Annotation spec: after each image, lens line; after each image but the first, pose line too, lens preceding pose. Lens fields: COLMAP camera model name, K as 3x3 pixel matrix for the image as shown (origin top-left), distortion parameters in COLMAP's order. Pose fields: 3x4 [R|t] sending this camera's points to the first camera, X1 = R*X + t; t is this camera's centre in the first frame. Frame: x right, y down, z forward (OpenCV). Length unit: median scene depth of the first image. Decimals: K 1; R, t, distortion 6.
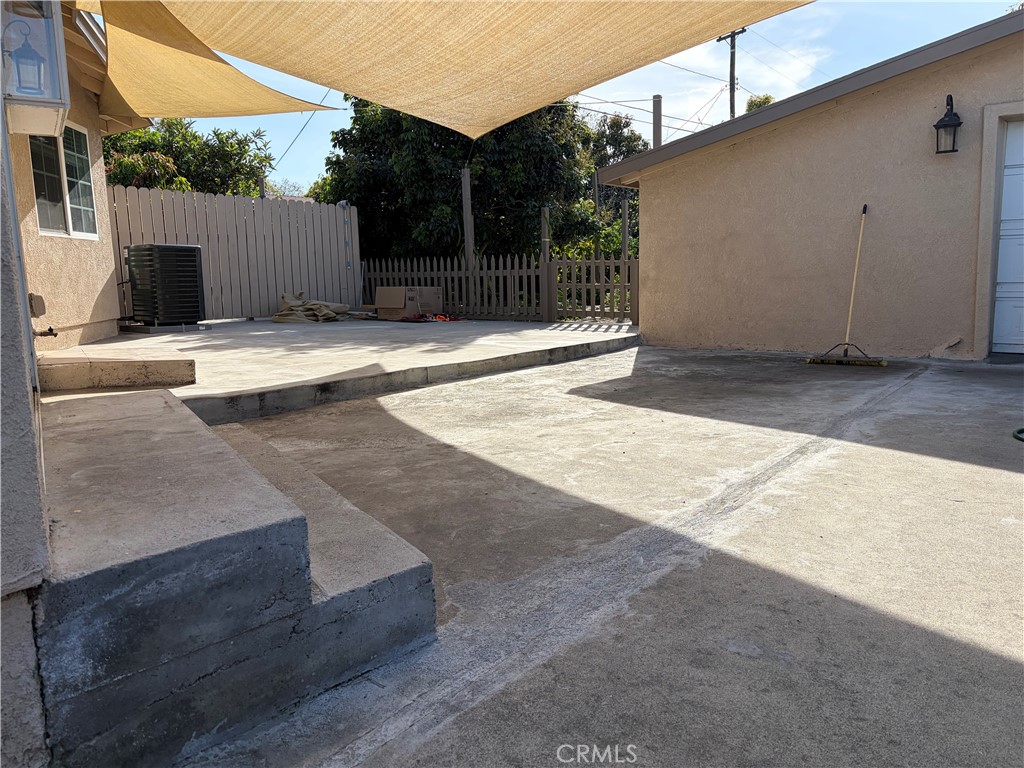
lens RADIAL K [[781.3, 0, 520.1], [0, 781.3, 387.5], [0, 0, 1]] dist [0.072807, -0.074393]
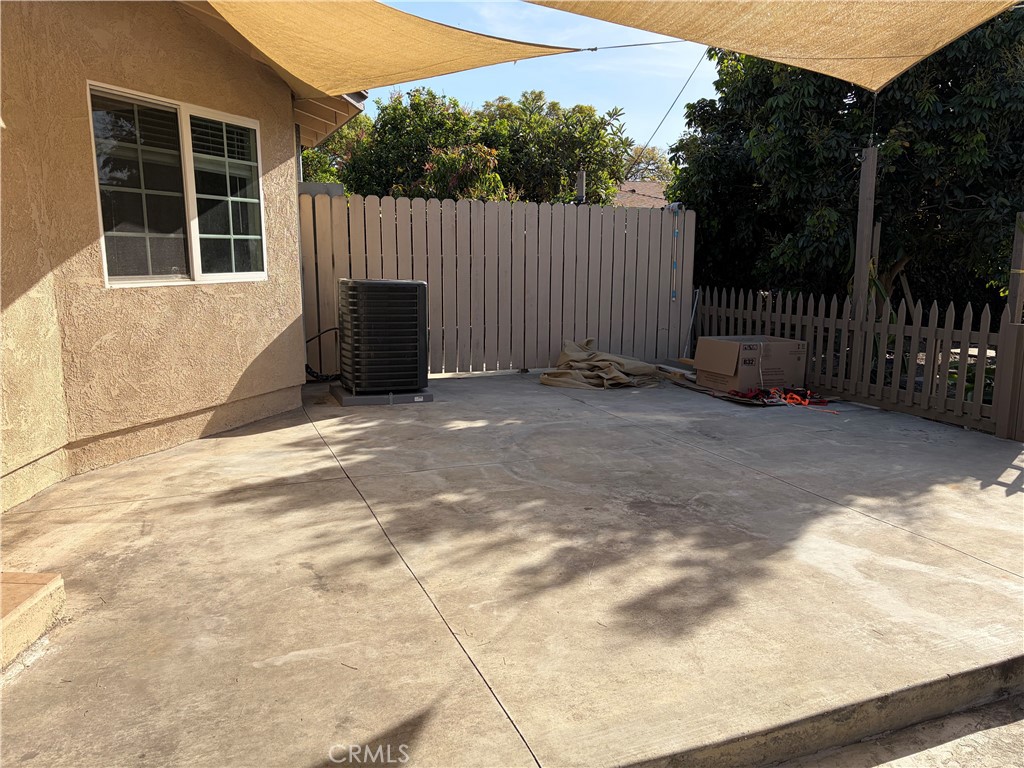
lens RADIAL K [[781.3, 0, 520.1], [0, 781.3, 387.5], [0, 0, 1]] dist [0.072807, -0.074393]
pose [[0.868679, 0.104767, -0.484170, 0.008649], [-0.093954, 0.994484, 0.046622, -0.103835], [0.486384, 0.004990, 0.873731, 0.358343]]
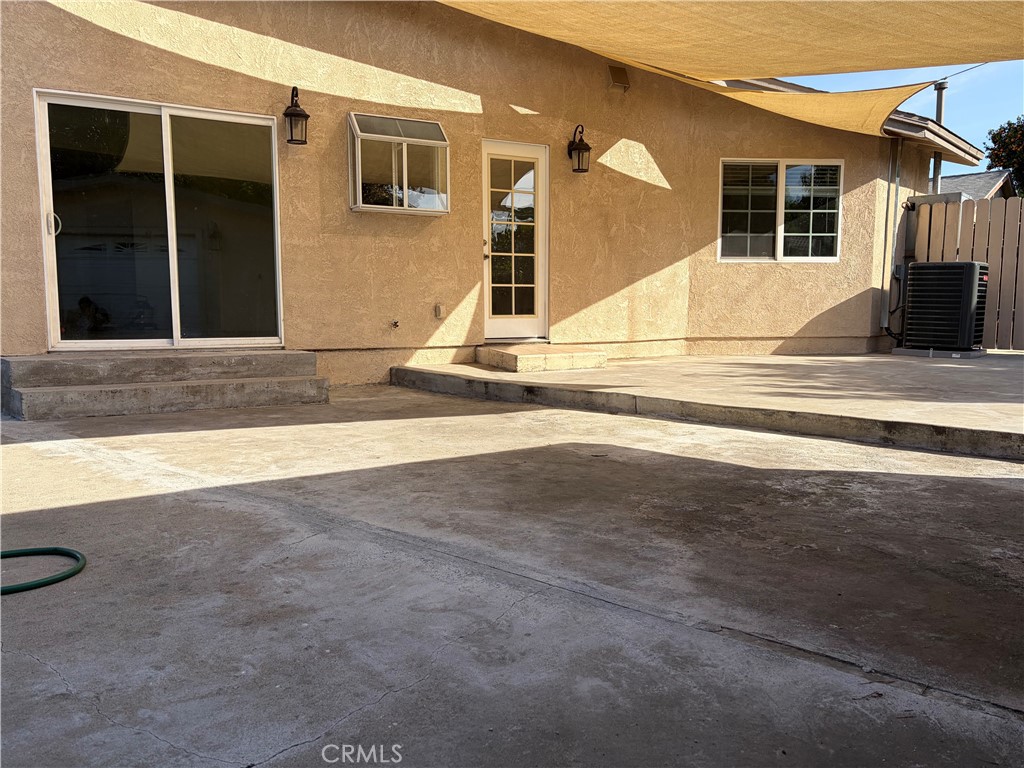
lens RADIAL K [[781.3, 0, 520.1], [0, 781.3, 387.5], [0, 0, 1]] dist [0.072807, -0.074393]
pose [[-0.037255, 0.133186, -0.990391, 0.408927], [-0.152241, 0.978753, 0.137348, -0.072384], [0.987641, 0.155895, -0.016187, 0.443643]]
